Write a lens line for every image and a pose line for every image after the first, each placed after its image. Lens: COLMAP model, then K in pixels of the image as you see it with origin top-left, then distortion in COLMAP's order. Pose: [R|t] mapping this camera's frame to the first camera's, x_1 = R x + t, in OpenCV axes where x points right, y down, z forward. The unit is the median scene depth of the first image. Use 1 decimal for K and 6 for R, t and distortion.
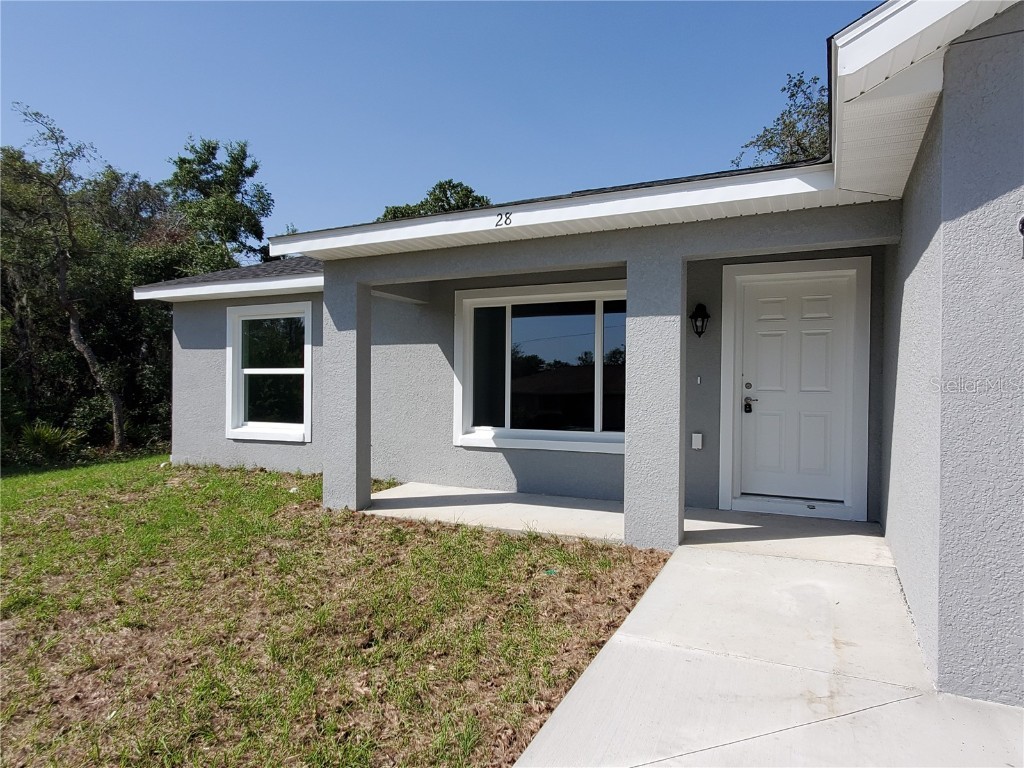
lens RADIAL K [[648.7, 0, 512.0], [0, 648.7, 384.0], [0, 0, 1]] dist [0.006521, -0.005523]
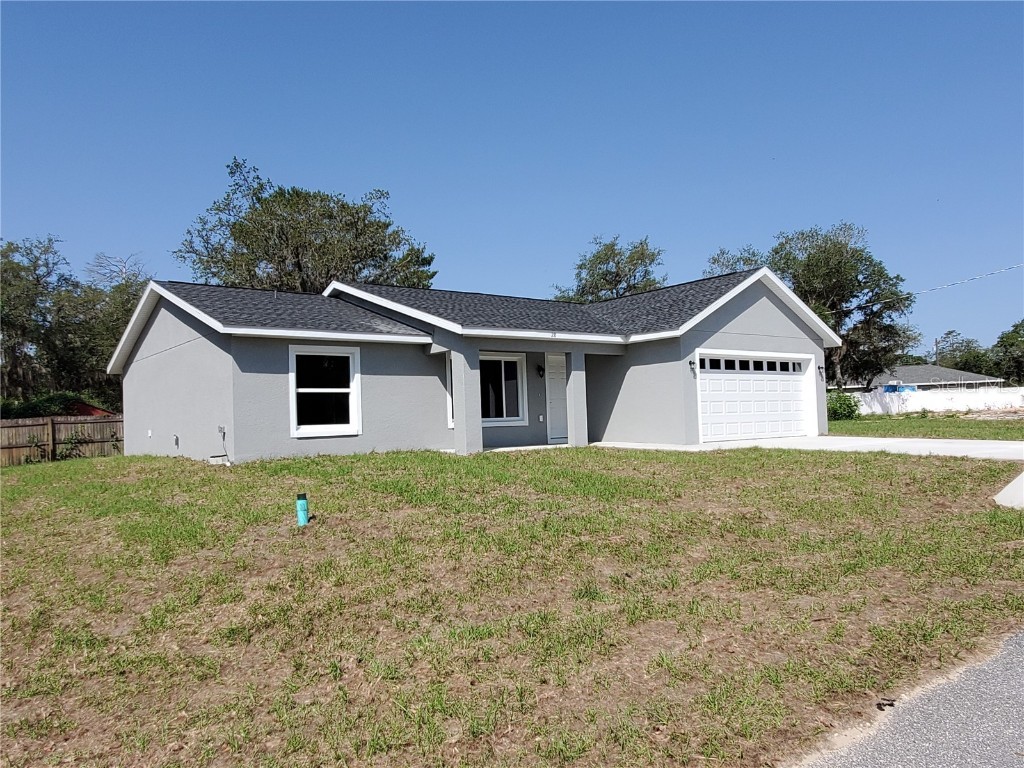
lens RADIAL K [[773.5, 0, 504.7], [0, 773.5, 392.7], [0, 0, 1]] dist [0.002947, 0.006446]
pose [[0.435924, 0.013455, 0.899883, -1.735732], [0.032054, 0.999022, -0.030465, 0.051376], [-0.899413, 0.042125, 0.435066, -0.146229]]
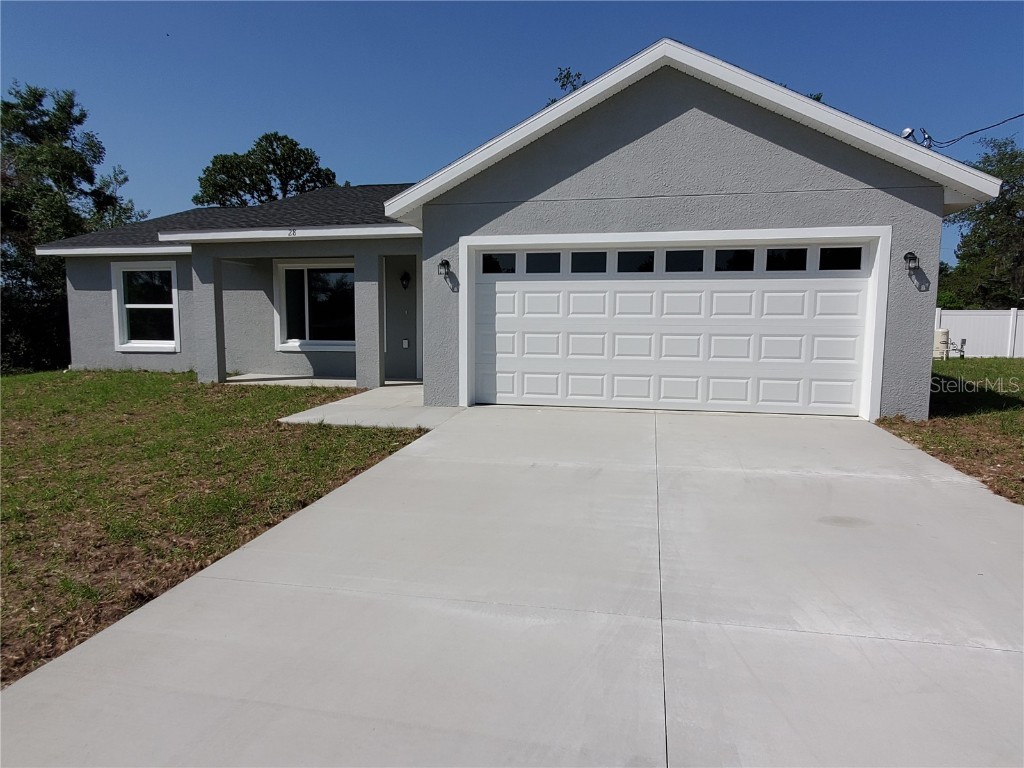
lens RADIAL K [[648.7, 0, 512.0], [0, 648.7, 384.0], [0, 0, 1]] dist [0.006521, -0.005523]
pose [[0.972560, -0.022669, 0.231543, 0.096512], [-0.000104, 0.995199, 0.097872, 0.011967], [-0.232650, -0.095211, 0.967889, -0.658086]]
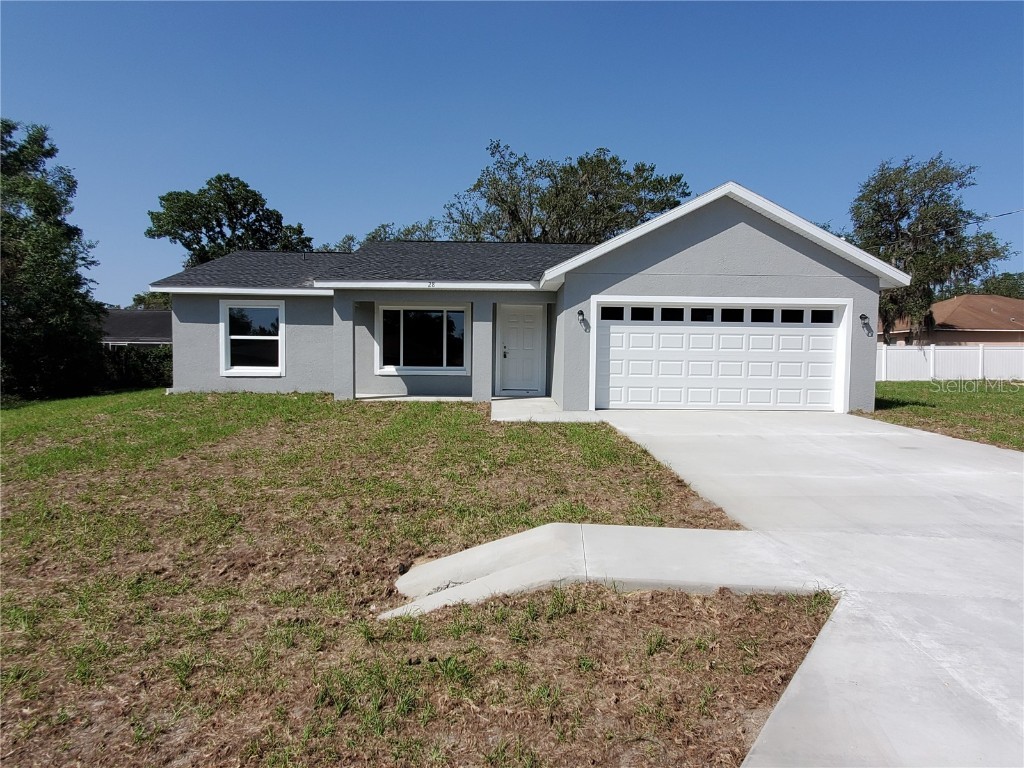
lens RADIAL K [[619.3, 0, 512.0], [0, 619.3, 384.0], [0, 0, 1]] dist [0.005508, 0.000117]
pose [[0.889414, -0.017836, 0.456755, -0.501717], [-0.006692, 0.998623, 0.052026, 0.013612], [-0.457054, -0.049329, 0.888070, -0.818718]]
